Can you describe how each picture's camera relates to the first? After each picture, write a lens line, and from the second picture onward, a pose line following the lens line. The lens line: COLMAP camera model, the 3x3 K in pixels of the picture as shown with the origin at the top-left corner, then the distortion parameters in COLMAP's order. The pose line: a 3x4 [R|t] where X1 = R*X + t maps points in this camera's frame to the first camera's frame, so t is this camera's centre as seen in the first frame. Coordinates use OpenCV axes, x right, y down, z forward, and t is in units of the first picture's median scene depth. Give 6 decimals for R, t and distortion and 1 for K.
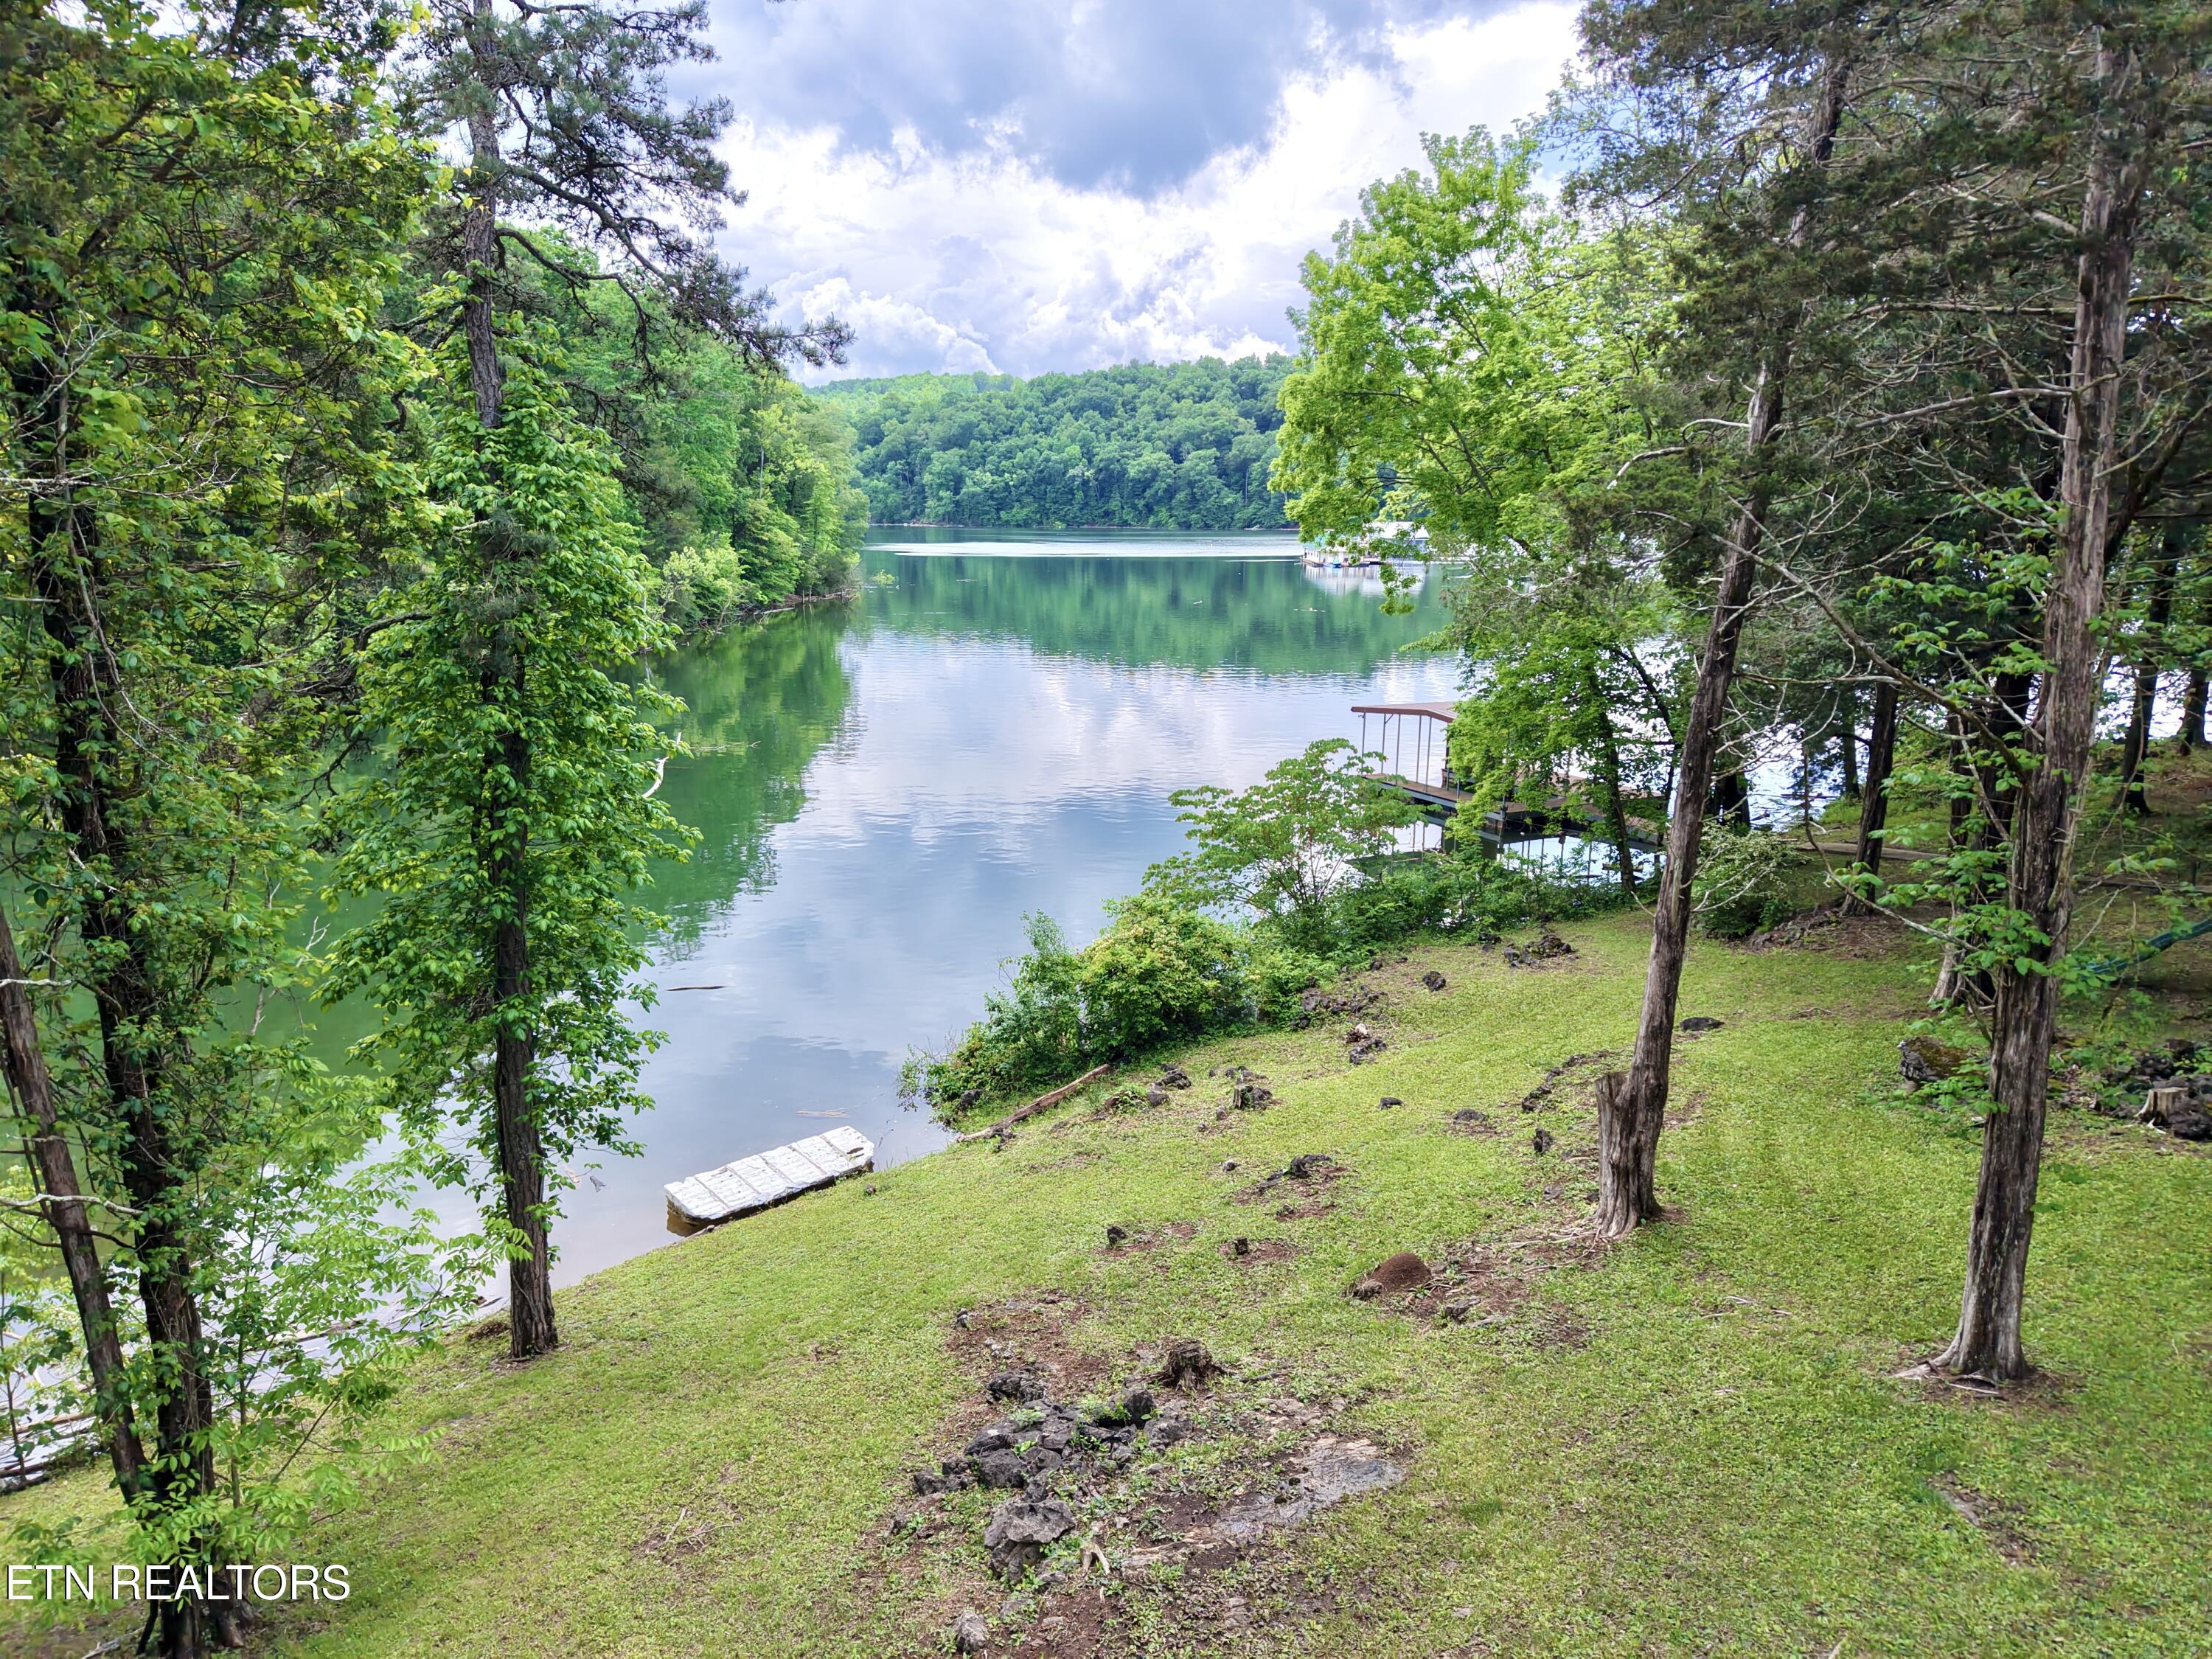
lens RADIAL K [[1480.5, 0, 1106.0], [0, 1480.5, 829.5], [0, 0, 1]] dist [-0.003249, -0.002543]
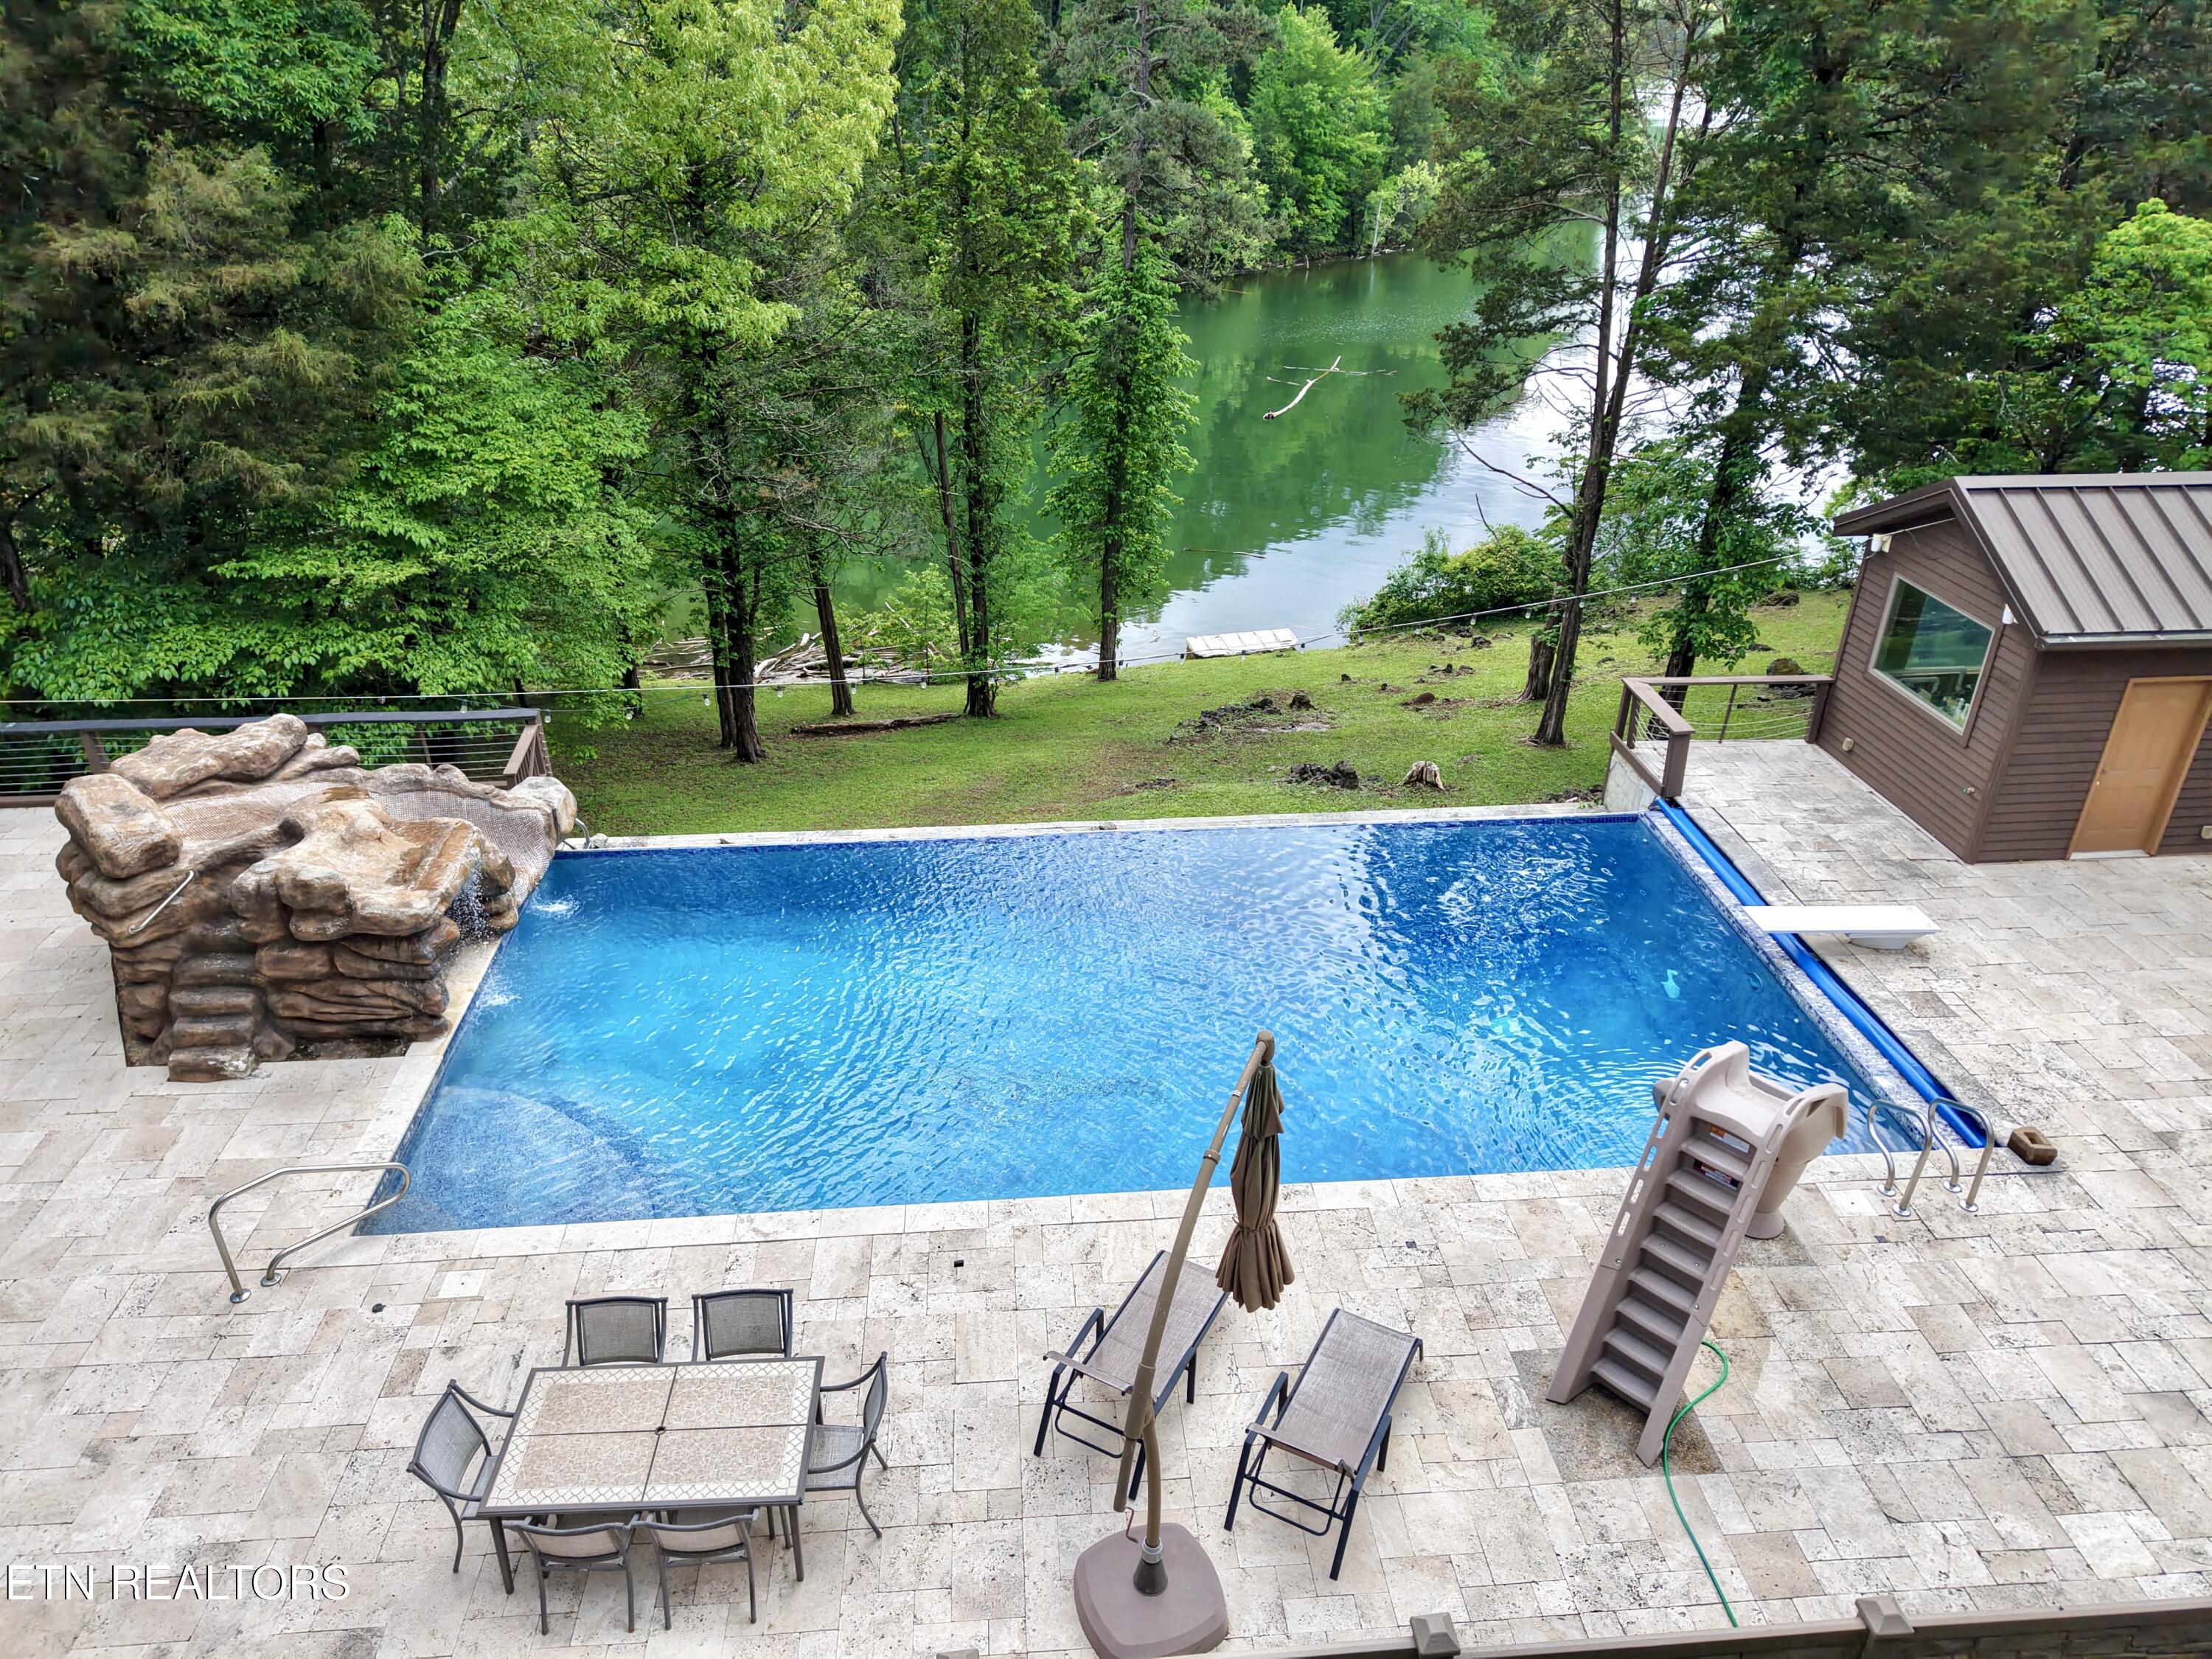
lens RADIAL K [[1480.5, 0, 1106.0], [0, 1480.5, 829.5], [0, 0, 1]] dist [-0.003249, -0.002543]
pose [[0.873564, 0.229591, -0.429155, 0.742109], [-0.105780, 0.950231, 0.293039, -0.120192], [0.475075, -0.210592, 0.854374, -1.159990]]
